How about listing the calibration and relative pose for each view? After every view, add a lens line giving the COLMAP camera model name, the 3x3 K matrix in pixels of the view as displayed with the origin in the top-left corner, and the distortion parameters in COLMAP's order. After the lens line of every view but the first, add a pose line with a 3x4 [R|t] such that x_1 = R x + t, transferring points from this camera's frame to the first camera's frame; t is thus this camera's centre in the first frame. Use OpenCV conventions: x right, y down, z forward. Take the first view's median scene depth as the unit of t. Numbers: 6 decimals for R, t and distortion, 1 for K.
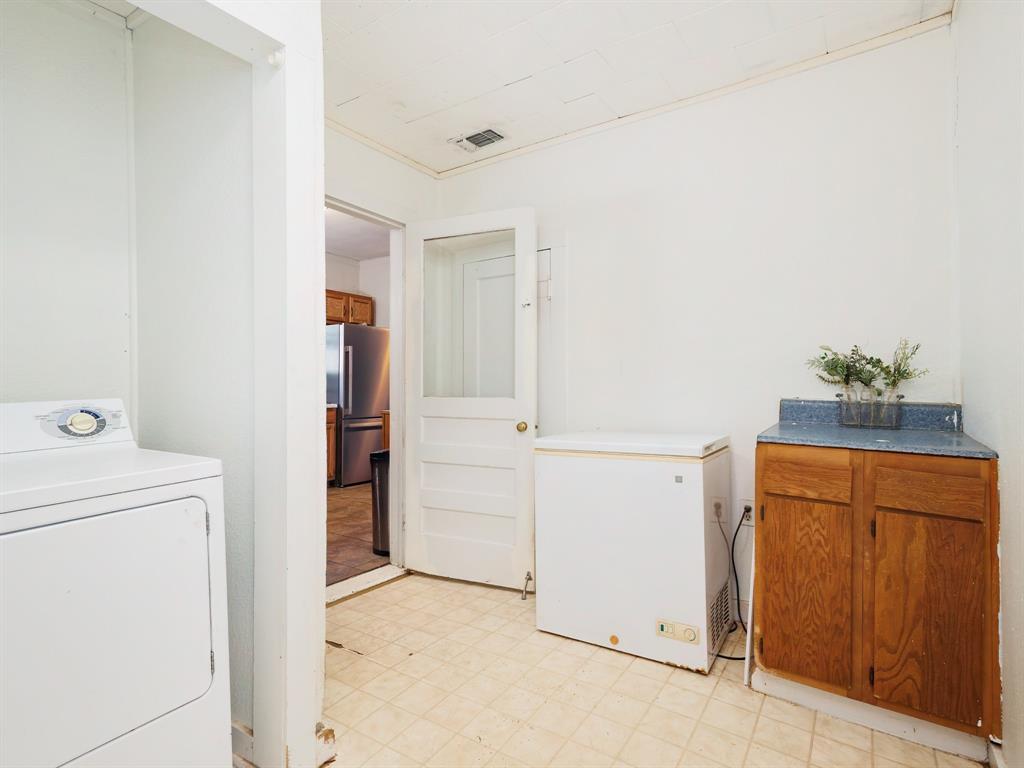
lens RADIAL K [[528.3, 0, 512.0], [0, 528.3, 384.0], [0, 0, 1]] dist [0.008631, 0.000184]
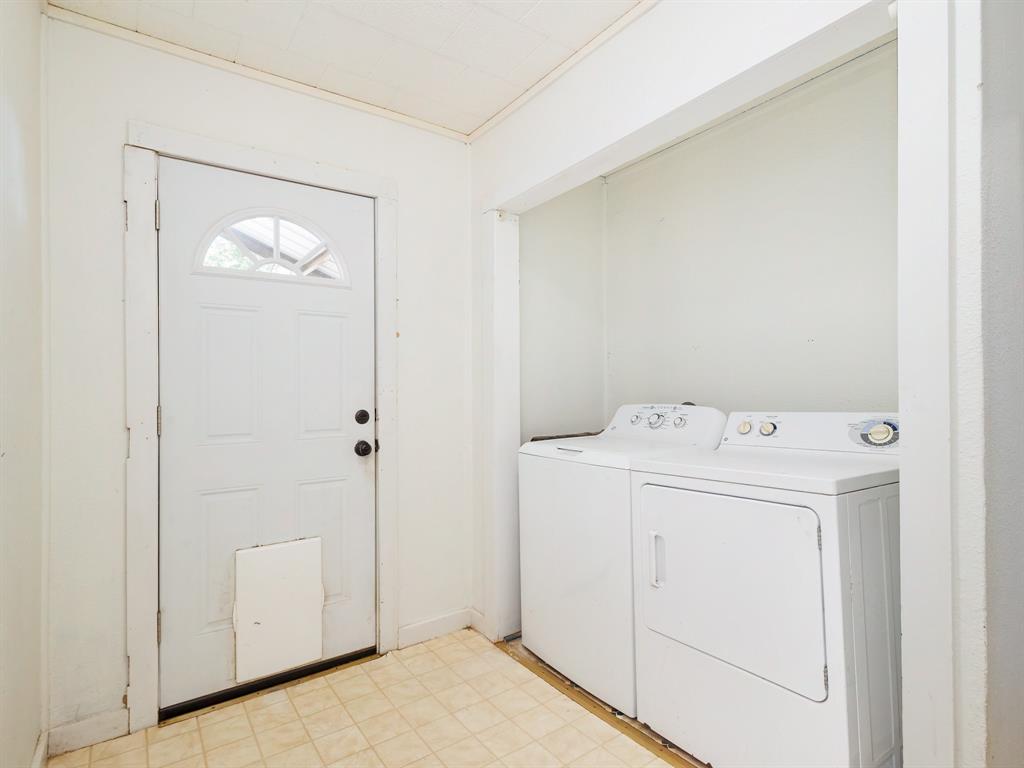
lens RADIAL K [[528.3, 0, 512.0], [0, 528.3, 384.0], [0, 0, 1]] dist [0.008631, 0.000184]
pose [[-0.349568, -0.012563, -0.936827, 0.471271], [-0.007385, 0.999916, -0.010654, -0.010692], [0.936882, 0.003194, -0.349631, 0.681354]]
